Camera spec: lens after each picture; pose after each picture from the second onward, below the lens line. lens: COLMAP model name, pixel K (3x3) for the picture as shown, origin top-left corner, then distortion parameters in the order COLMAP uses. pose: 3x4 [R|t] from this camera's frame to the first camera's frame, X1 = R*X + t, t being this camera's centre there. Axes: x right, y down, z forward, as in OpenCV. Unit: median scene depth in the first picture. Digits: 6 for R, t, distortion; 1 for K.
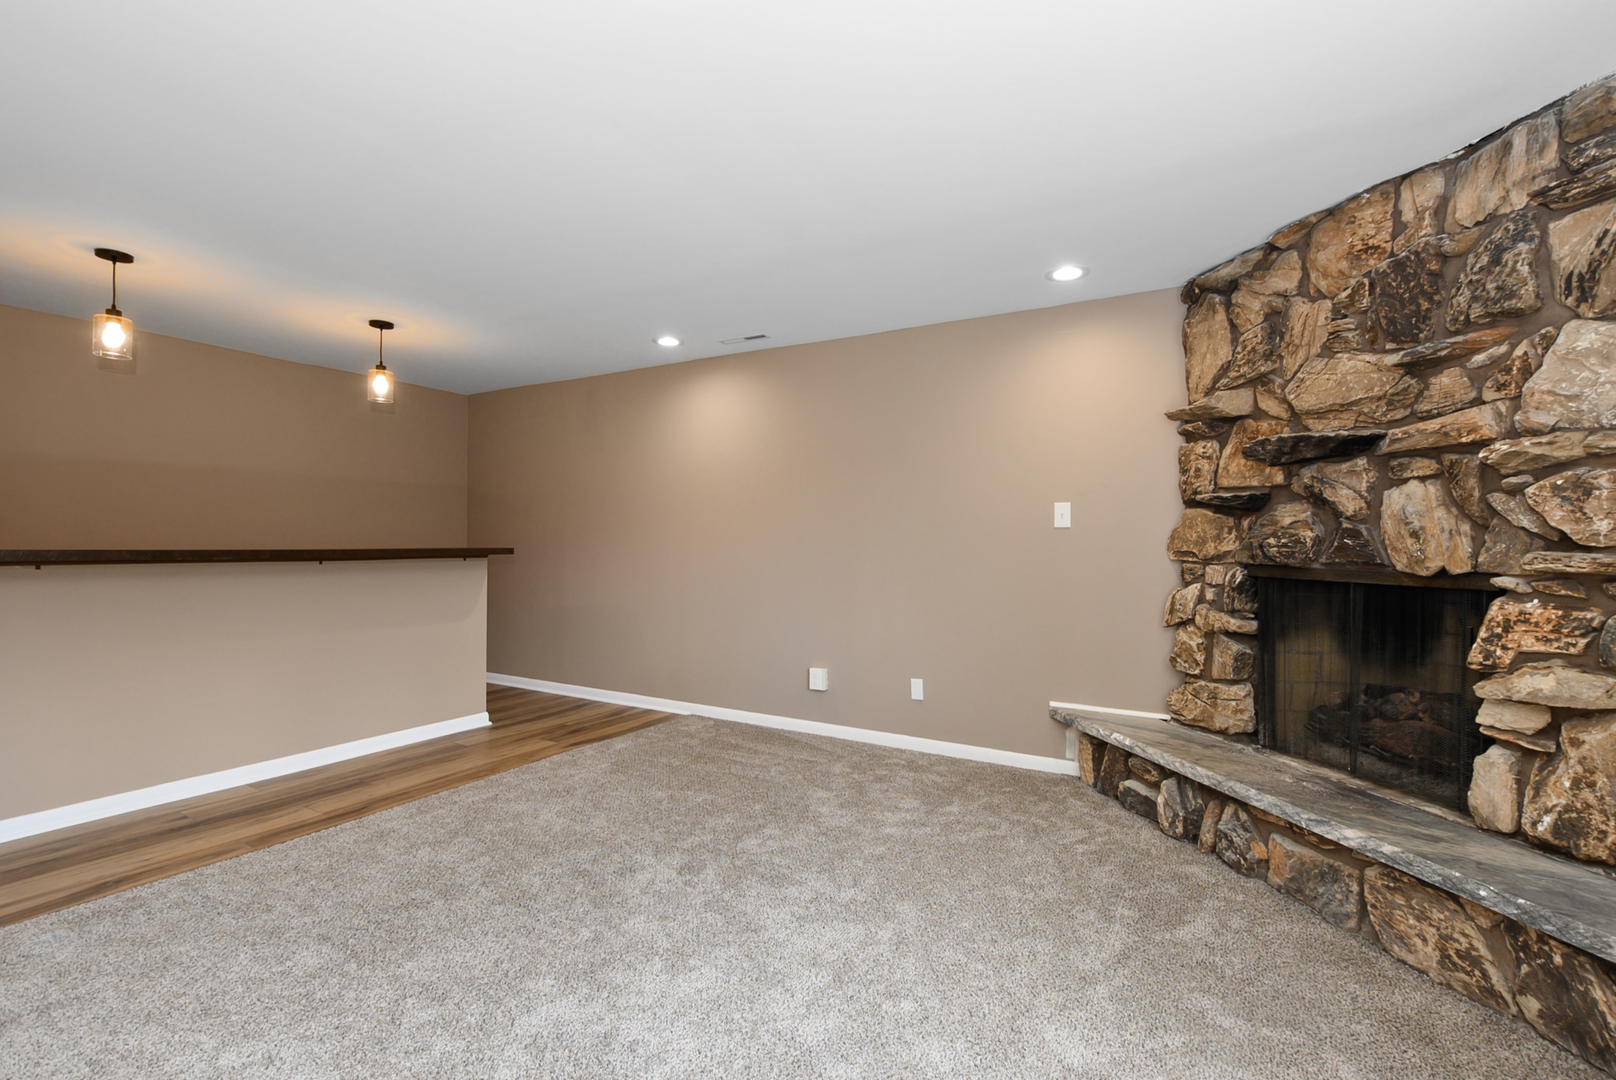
lens RADIAL K [[719.0, 0, 822.1], [0, 719.0, 542.5], [0, 0, 1]] dist [0.013220, -0.004472]
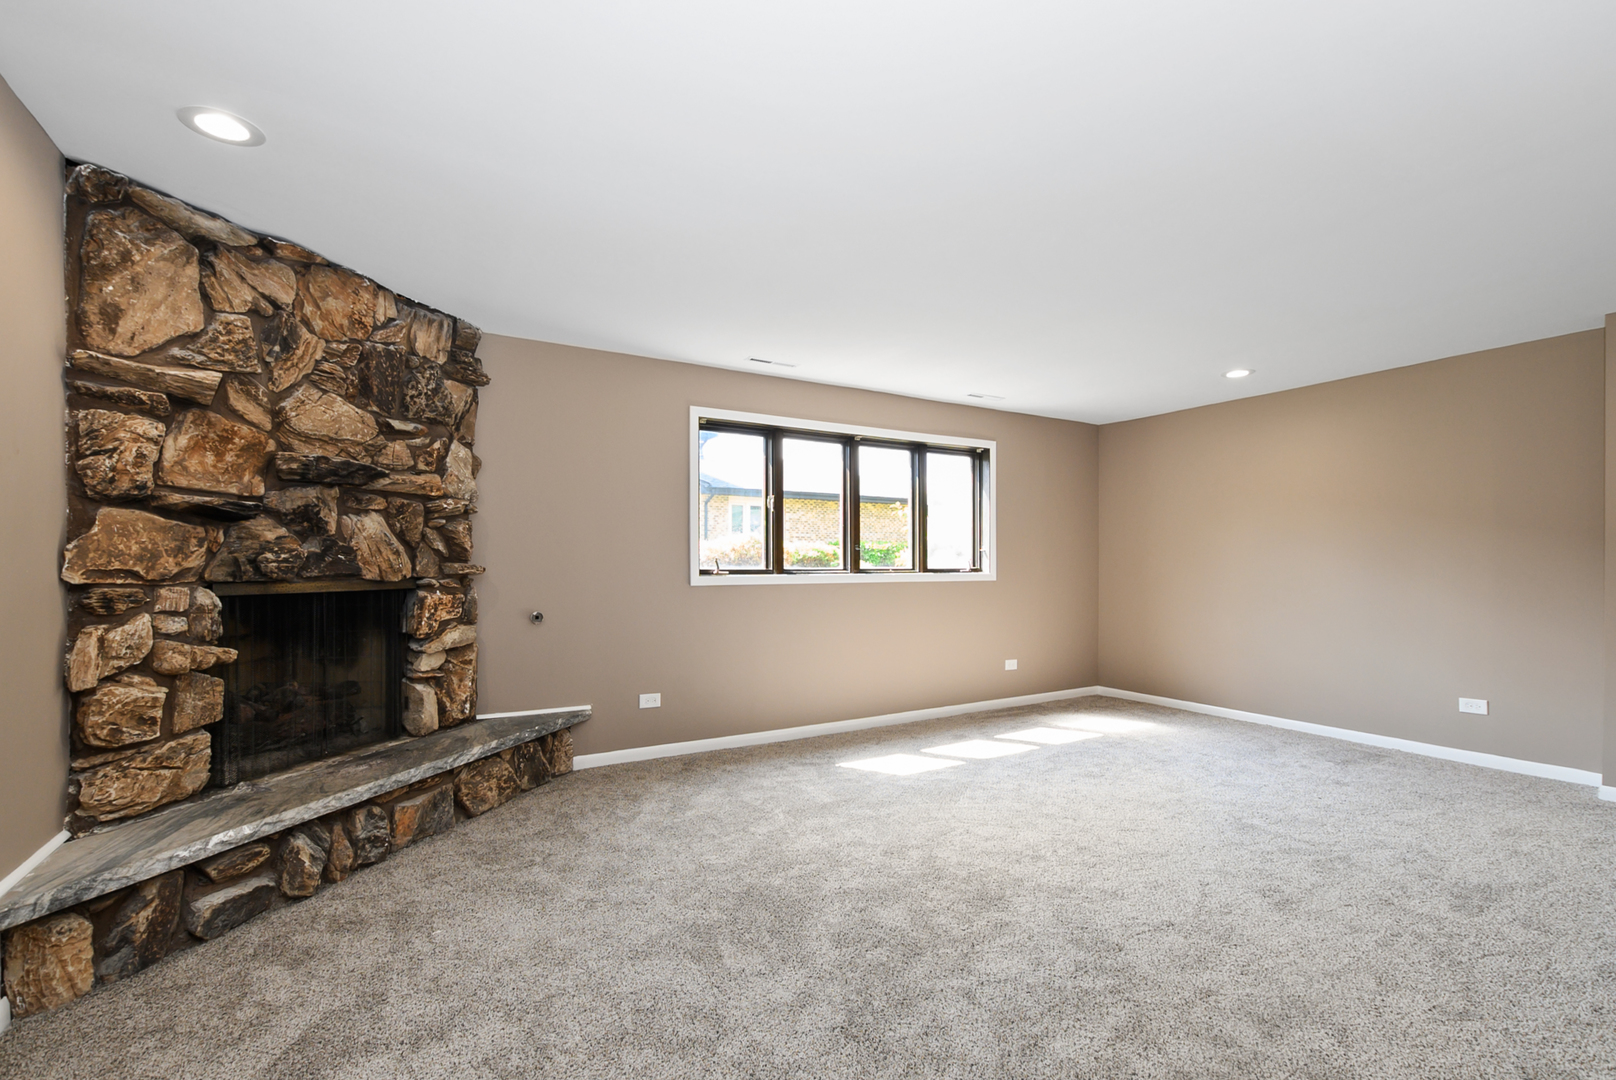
lens RADIAL K [[719.0, 0, 820.7], [0, 719.0, 577.5], [0, 0, 1]] dist [0.013220, -0.004472]
pose [[-0.870804, -0.018149, 0.491295, -0.496239], [-0.006095, 0.999640, 0.026125, -0.003396], [-0.491592, 0.019755, -0.870602, 1.519464]]
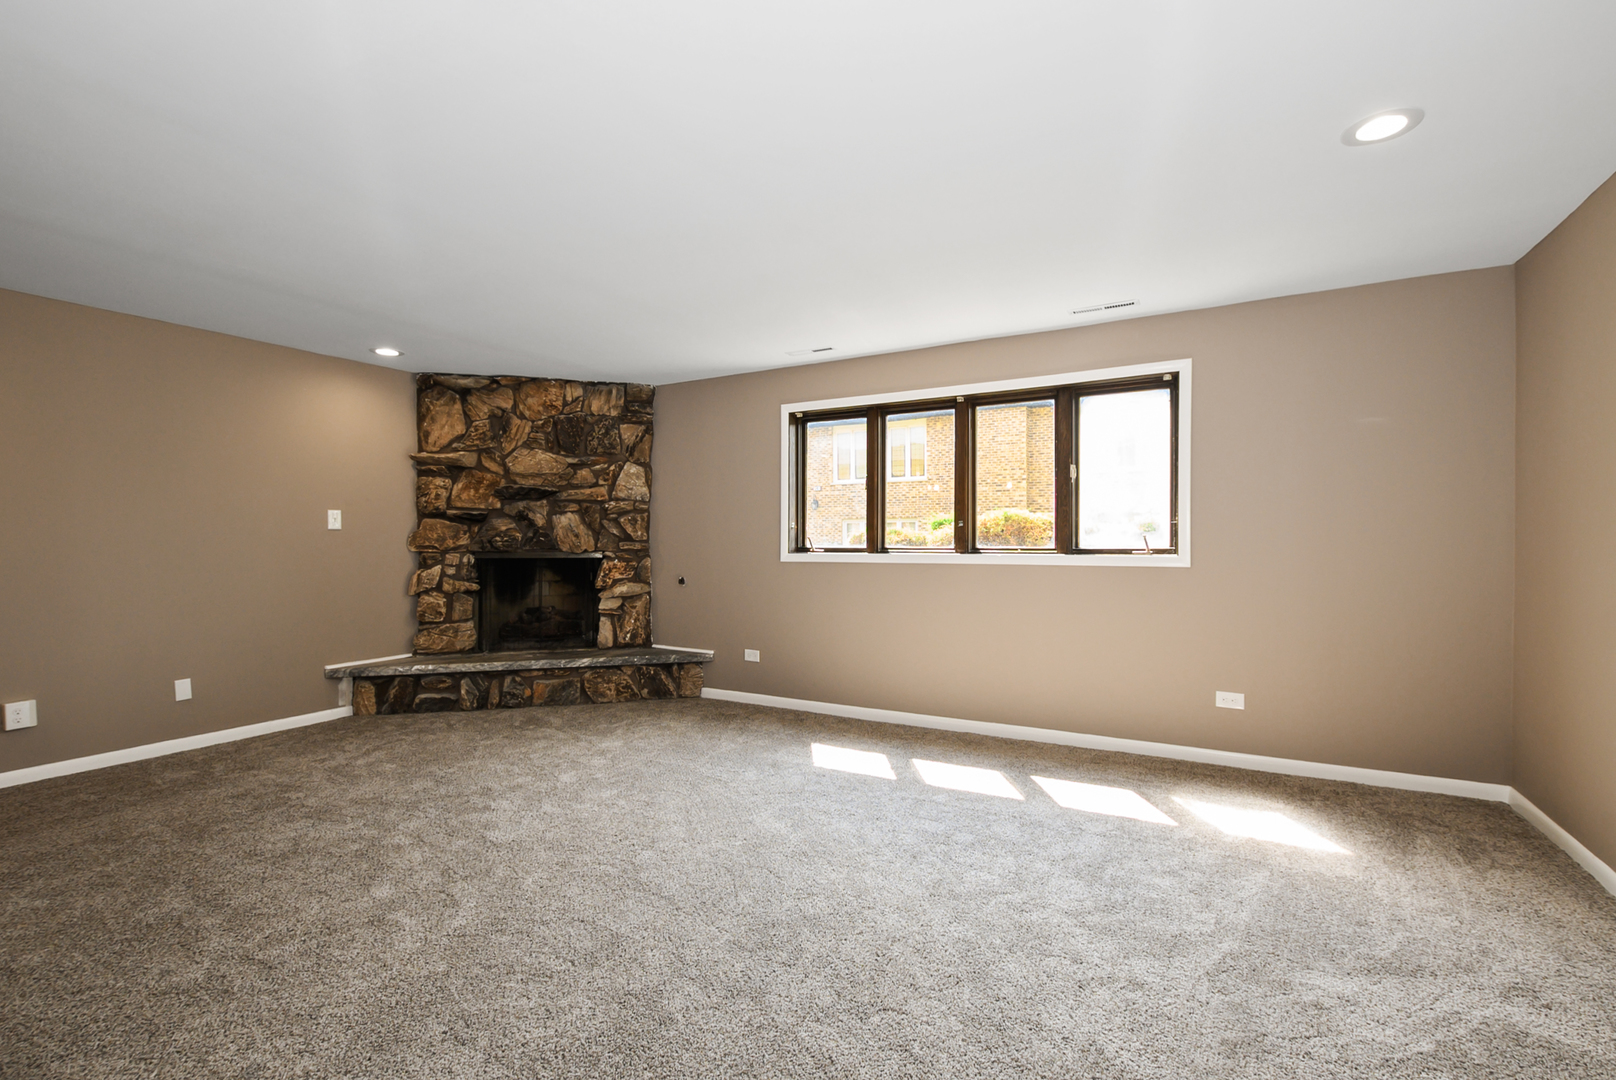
lens RADIAL K [[719.0, 0, 816.9], [0, 719.0, 550.4], [0, 0, 1]] dist [0.013220, -0.004472]
pose [[-0.010054, -0.022842, 0.999689, -1.294479], [0.004299, 0.999729, 0.022886, -0.011573], [-0.999940, 0.004528, -0.009953, 0.196350]]
